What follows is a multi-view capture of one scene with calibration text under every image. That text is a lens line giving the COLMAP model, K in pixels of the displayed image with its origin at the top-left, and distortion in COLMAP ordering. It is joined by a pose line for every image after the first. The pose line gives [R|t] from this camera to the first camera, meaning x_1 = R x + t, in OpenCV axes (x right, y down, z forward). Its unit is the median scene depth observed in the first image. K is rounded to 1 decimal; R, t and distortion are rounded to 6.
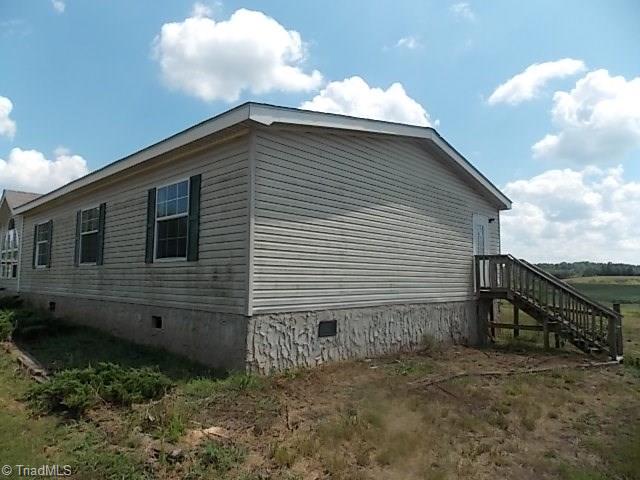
lens RADIAL K [[423.1, 0, 322.6], [0, 423.1, 238.2], [0, 0, 1]] dist [0.000922, -0.003163]
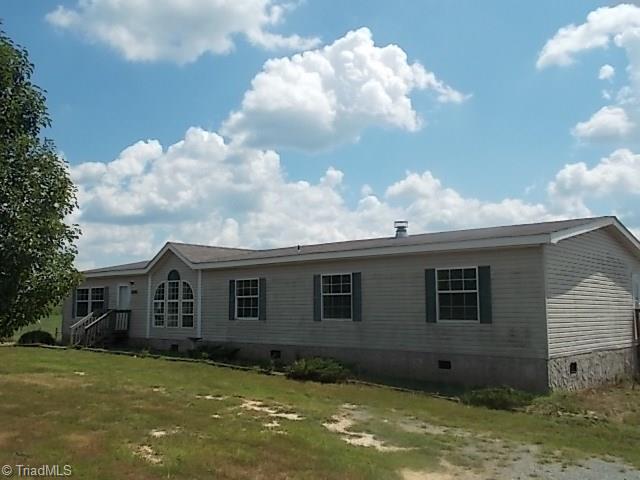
lens RADIAL K [[598.0, 0, 320.0], [0, 598.0, 240.0], [0, 0, 1]] dist [0.002860, -0.003450]
pose [[0.999648, -0.001654, 0.026494, -0.919939], [0.002204, 0.999783, -0.020717, -0.193556], [-0.026454, 0.020768, 0.999434, -1.086622]]
